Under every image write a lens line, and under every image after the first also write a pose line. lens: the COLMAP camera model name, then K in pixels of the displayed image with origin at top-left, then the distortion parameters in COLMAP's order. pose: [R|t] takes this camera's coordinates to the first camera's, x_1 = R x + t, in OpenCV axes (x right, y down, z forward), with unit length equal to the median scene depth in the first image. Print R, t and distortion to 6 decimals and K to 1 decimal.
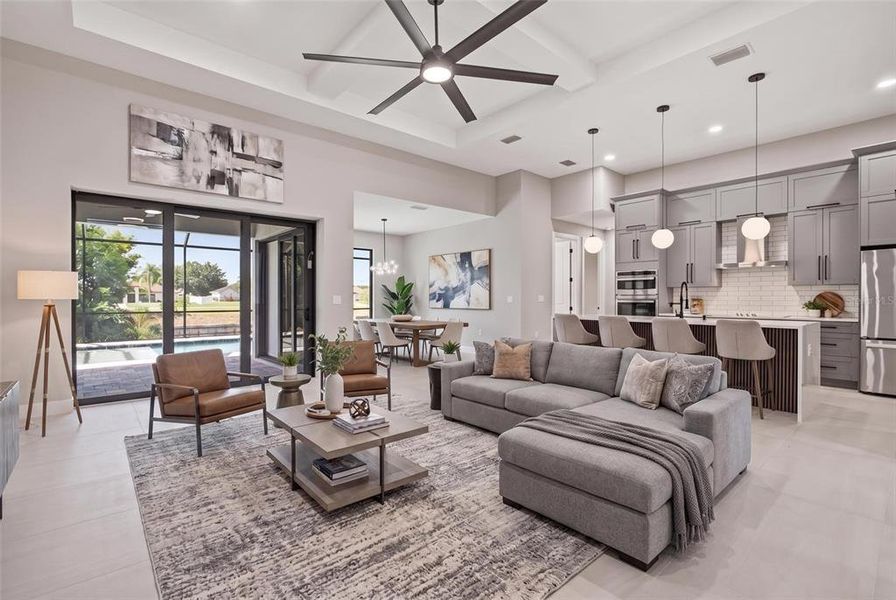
lens RADIAL K [[404.3, 0, 438.4], [0, 404.3, 298.5], [0, 0, 1]] dist [-0.003514, 0.001703]
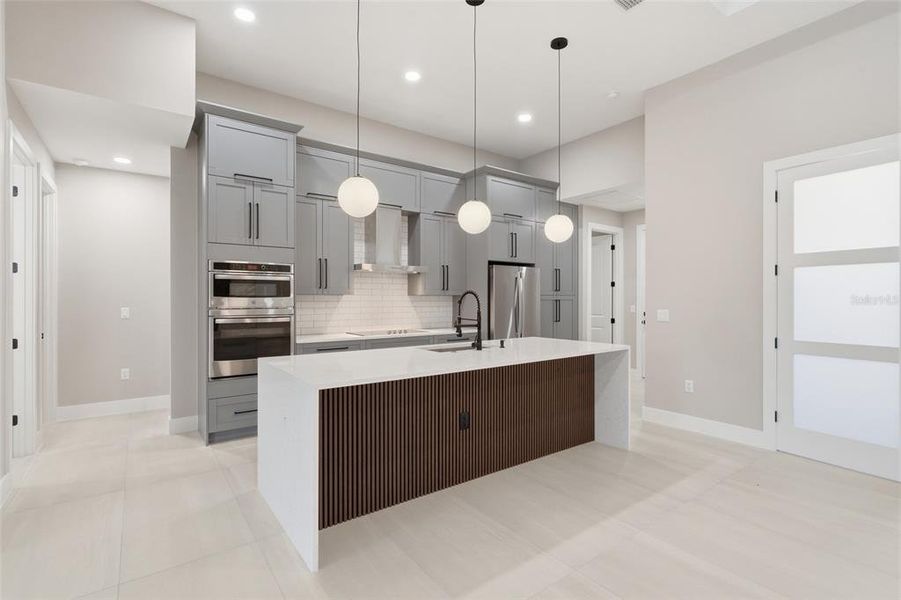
lens RADIAL K [[423.9, 0, 450.6], [0, 423.9, 299.2], [0, 0, 1]] dist [0.002769, 0.000064]
pose [[0.084320, -0.004101, 0.996430, -0.043151], [0.001860, 0.999990, 0.003958, -0.022818], [-0.996437, 0.001520, 0.084327, 0.719550]]
